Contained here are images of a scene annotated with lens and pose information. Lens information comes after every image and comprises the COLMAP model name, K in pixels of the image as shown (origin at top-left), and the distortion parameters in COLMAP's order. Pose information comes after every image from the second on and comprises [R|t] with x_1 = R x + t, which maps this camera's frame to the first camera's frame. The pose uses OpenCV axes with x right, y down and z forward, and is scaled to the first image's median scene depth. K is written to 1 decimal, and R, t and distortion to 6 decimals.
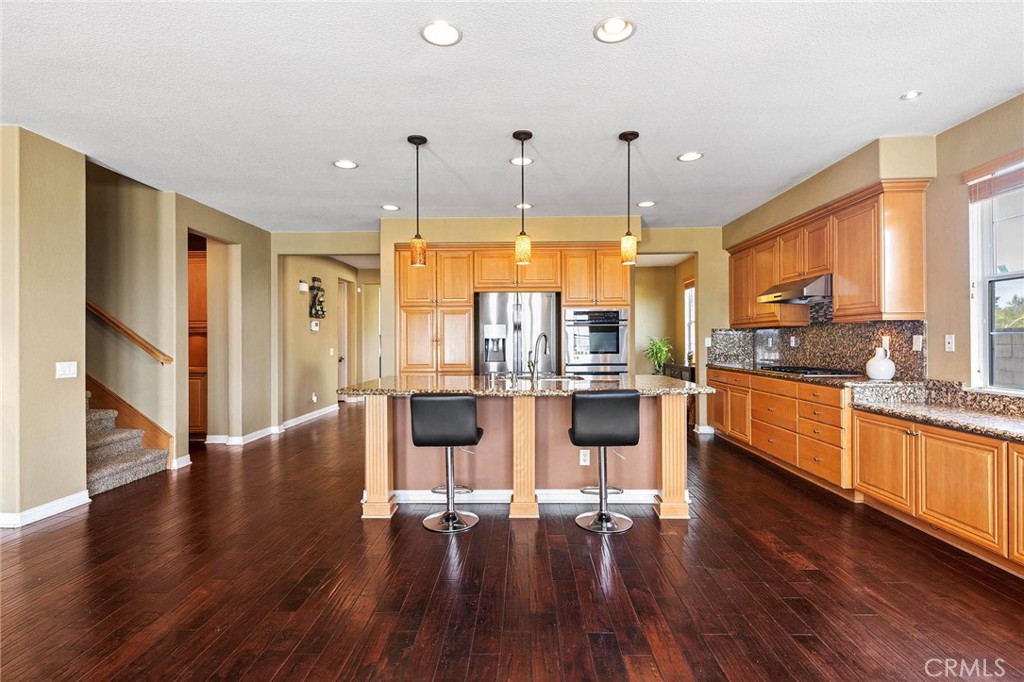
lens RADIAL K [[501.7, 0, 512.0], [0, 501.7, 338.4], [0, 0, 1]] dist [0.000435, 0.000121]
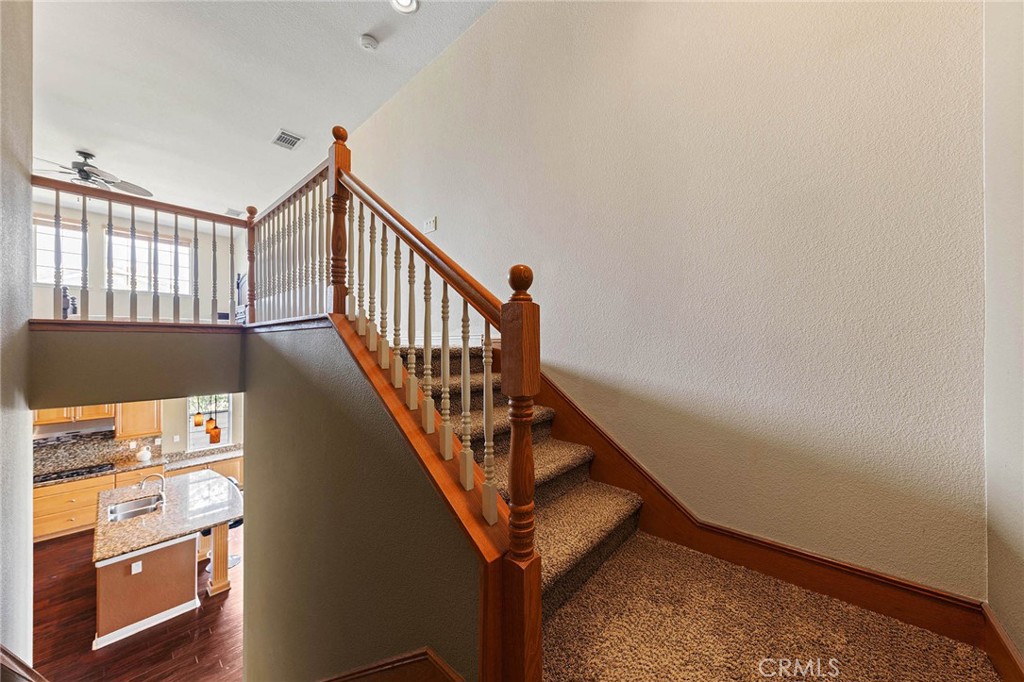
lens RADIAL K [[354.5, 0, 512.6], [0, 354.5, 344.4], [0, 0, 1]] dist [0.004157, -0.000848]
pose [[-0.758734, 0.006589, 0.651367, -1.676309], [0.001292, 0.999962, -0.008610, -0.448047], [-0.651399, -0.005691, -0.758714, 1.141247]]
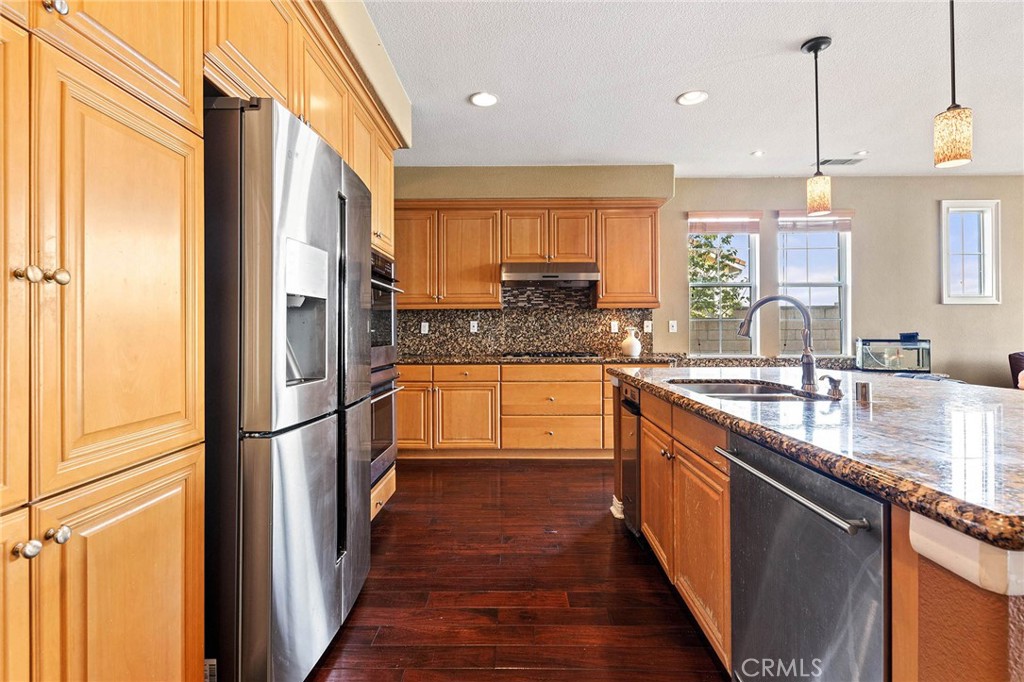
lens RADIAL K [[470.1, 0, 509.8], [0, 470.1, 333.6], [0, 0, 1]] dist [-0.000402, -0.000019]
pose [[0.001385, 0.002638, 0.999996, -0.417609], [-0.000301, 0.999996, -0.002638, 0.029427], [-0.999999, -0.000298, 0.001385, 1.295260]]
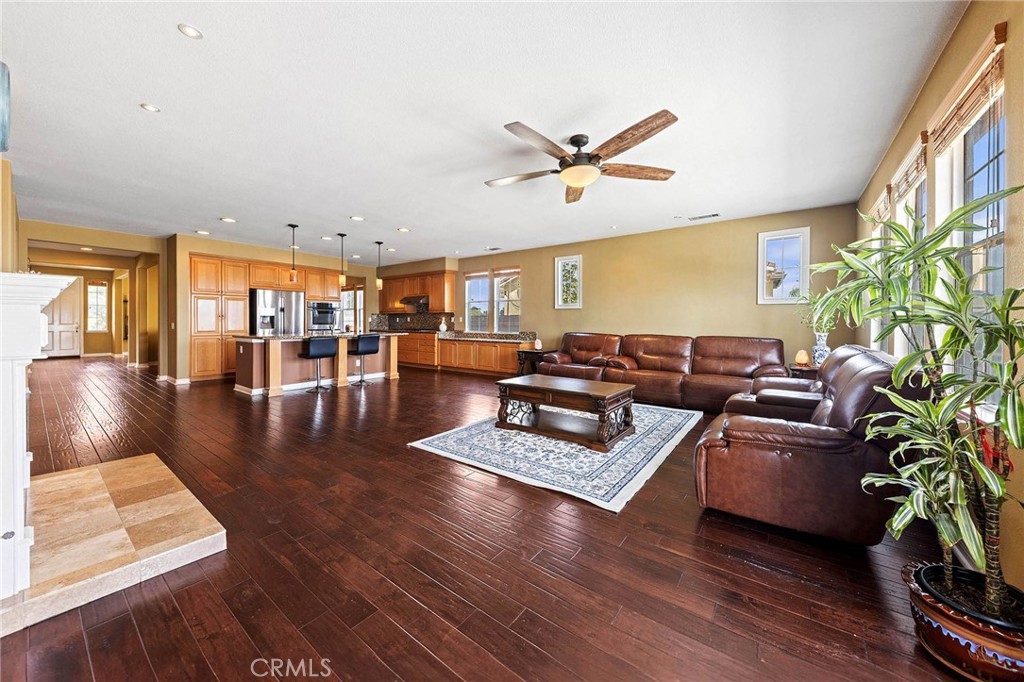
lens RADIAL K [[367.1, 0, 515.8], [0, 367.1, 324.0], [0, 0, 1]] dist [0.000057, -0.000001]
pose [[0.587561, 0.003785, 0.809171, -0.852665], [-0.009960, 0.999947, 0.002555, 0.026572], [-0.809118, -0.009560, 0.587568, -0.714019]]
